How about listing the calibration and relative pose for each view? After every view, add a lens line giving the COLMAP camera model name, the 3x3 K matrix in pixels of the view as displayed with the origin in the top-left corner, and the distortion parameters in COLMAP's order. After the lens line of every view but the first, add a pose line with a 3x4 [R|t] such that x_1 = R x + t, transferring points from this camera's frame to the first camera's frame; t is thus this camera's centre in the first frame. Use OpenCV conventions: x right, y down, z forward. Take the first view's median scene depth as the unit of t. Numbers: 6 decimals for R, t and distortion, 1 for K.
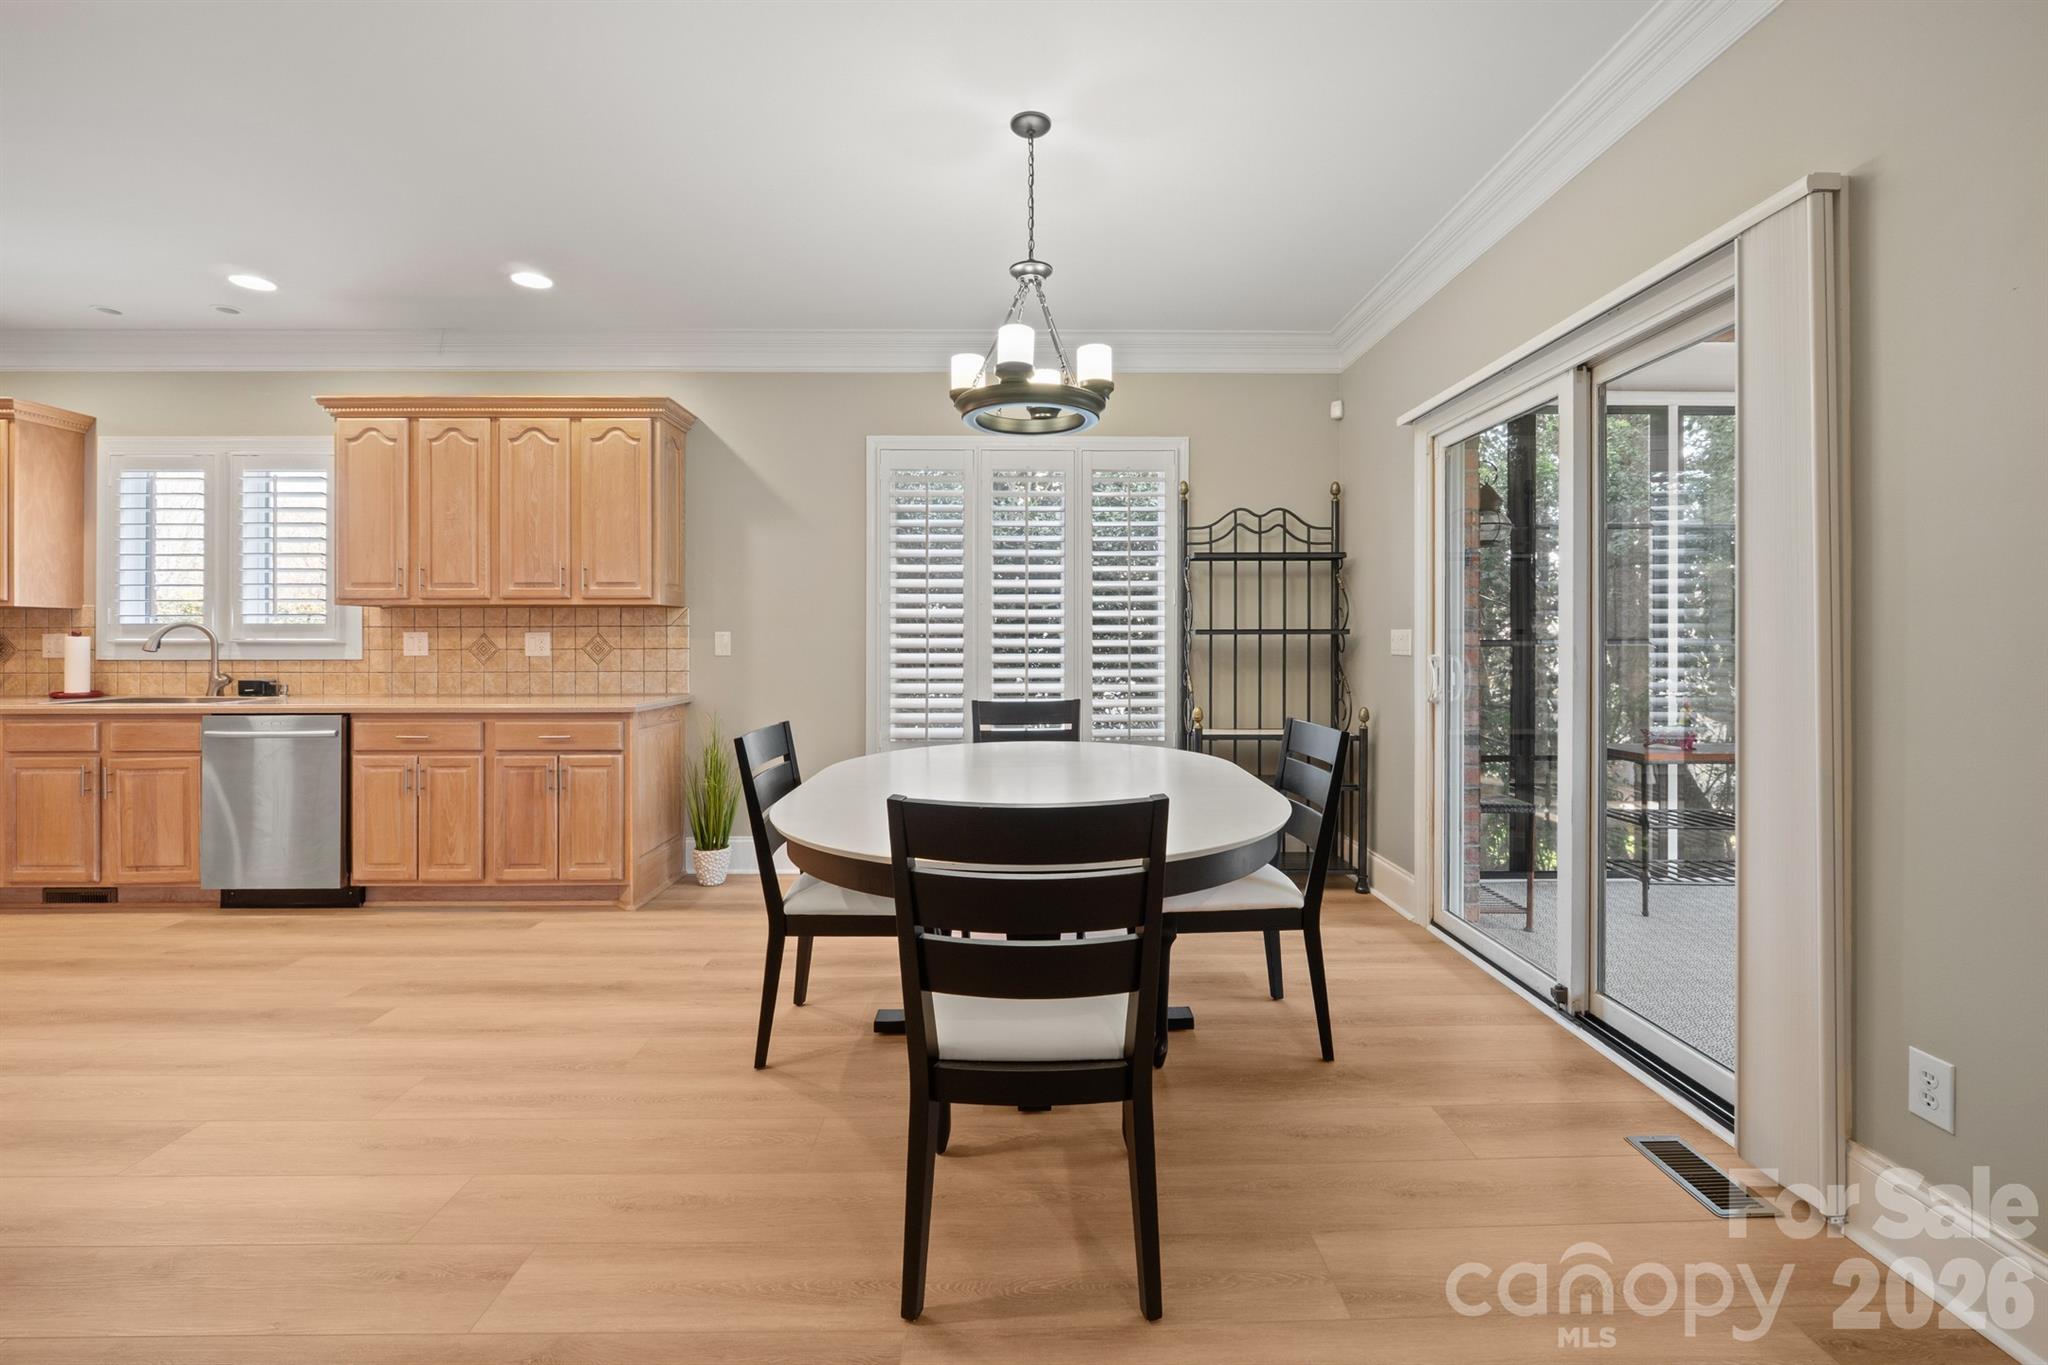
lens RADIAL K [[871.1, 0, 1021.4], [0, 871.1, 642.4], [0, 0, 1]] dist [-0.007081, -0.000224]
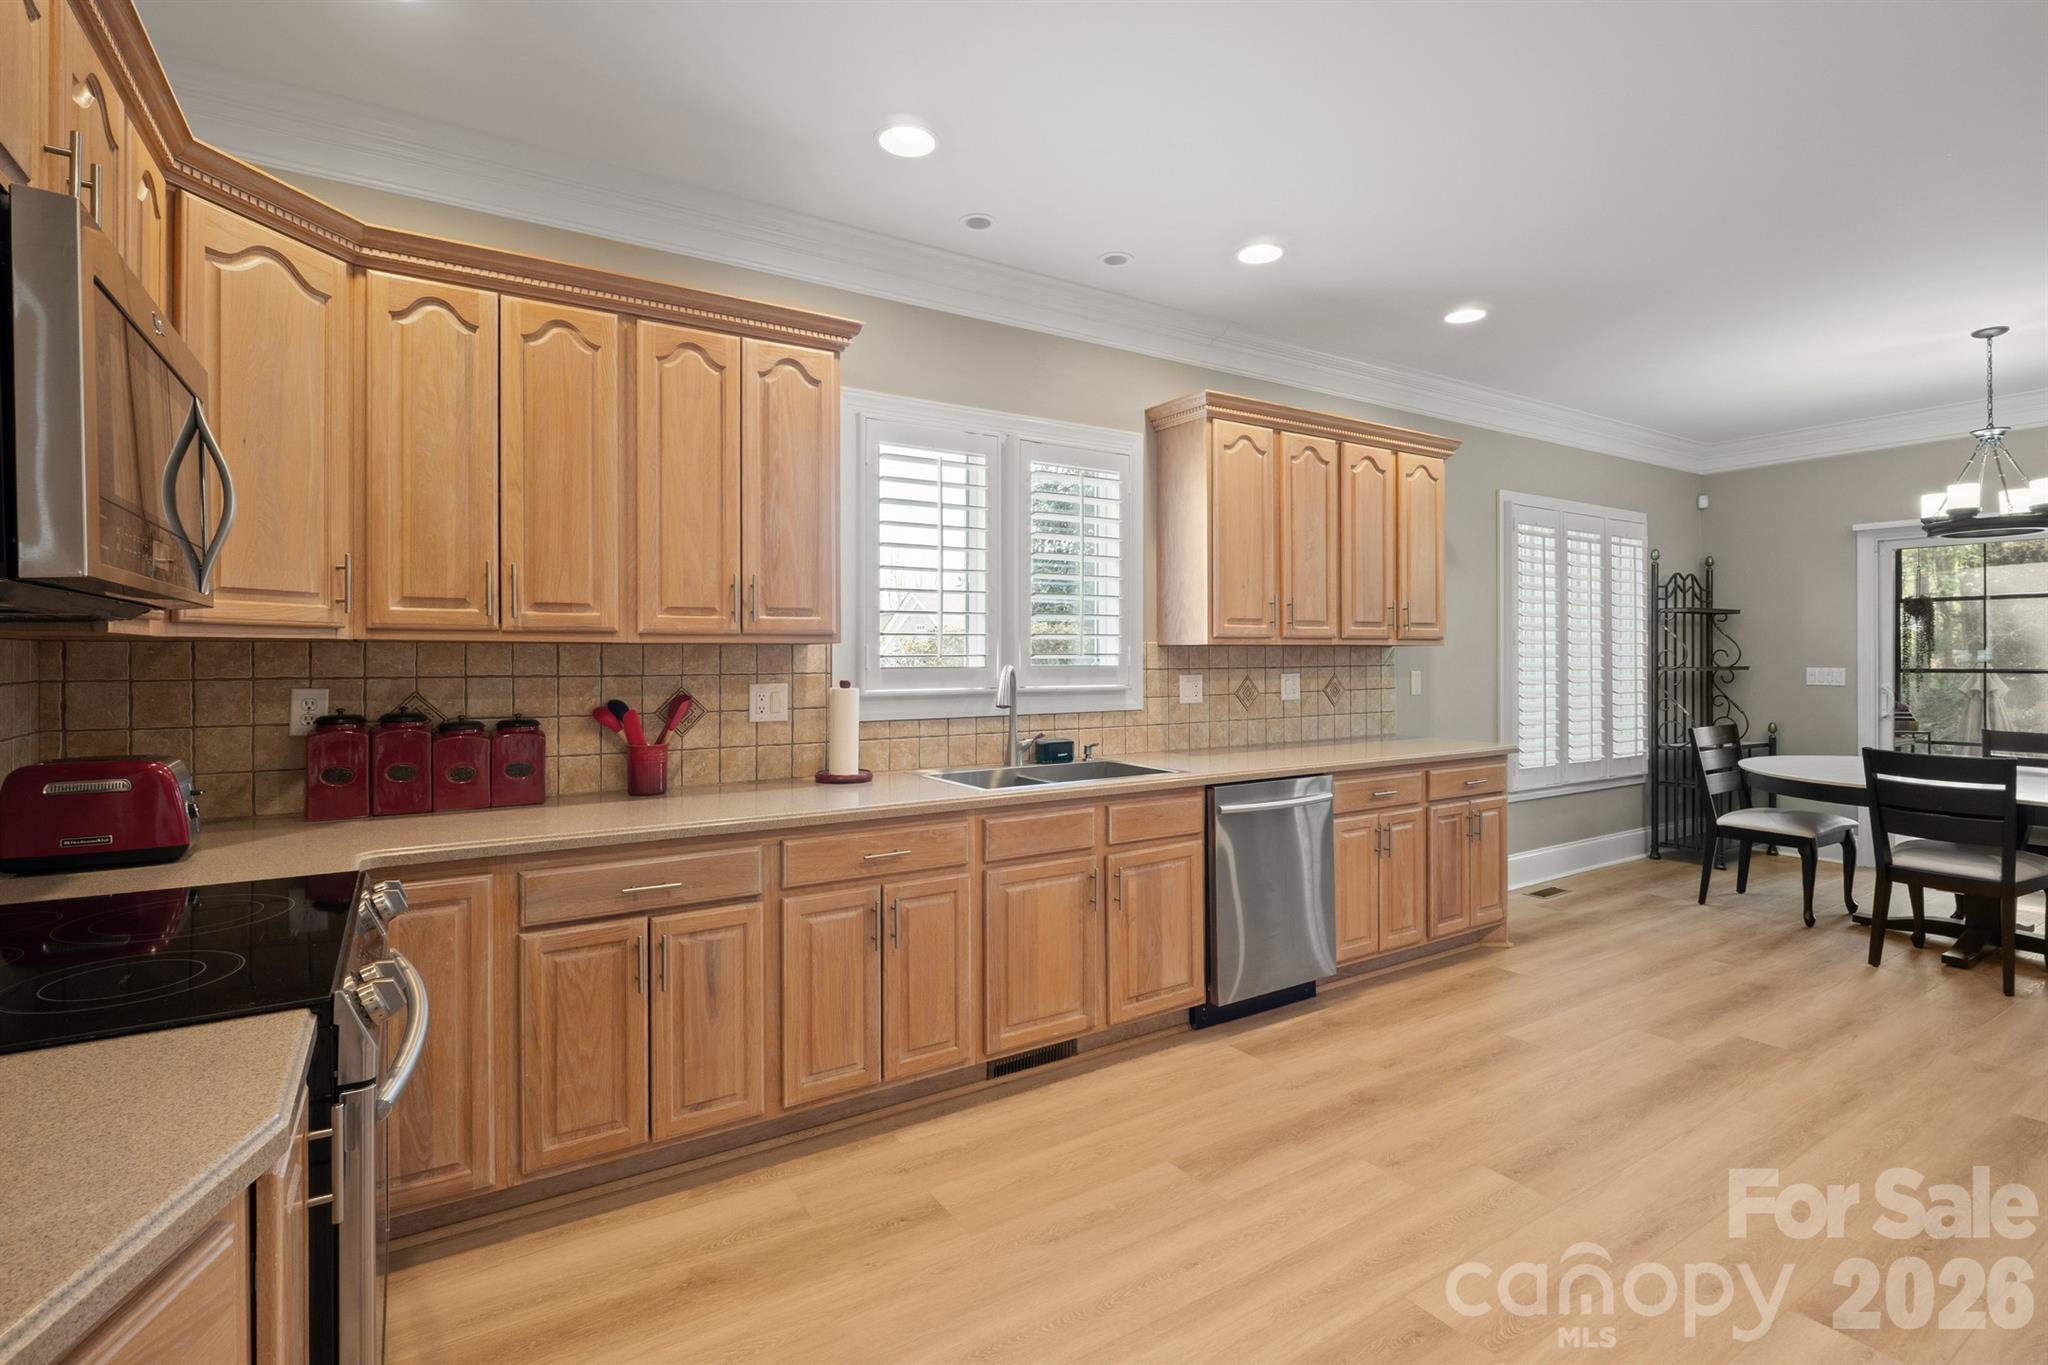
lens RADIAL K [[972.1, 0, 1030.1], [0, 972.1, 654.4], [0, 0, 1]] dist [-0.003424, -0.000615]
pose [[0.845873, 0.000357, 0.533385, -1.368968], [0.000770, 0.999998, -0.001890, -0.030883], [-0.533384, 0.002009, 0.845871, 0.296309]]
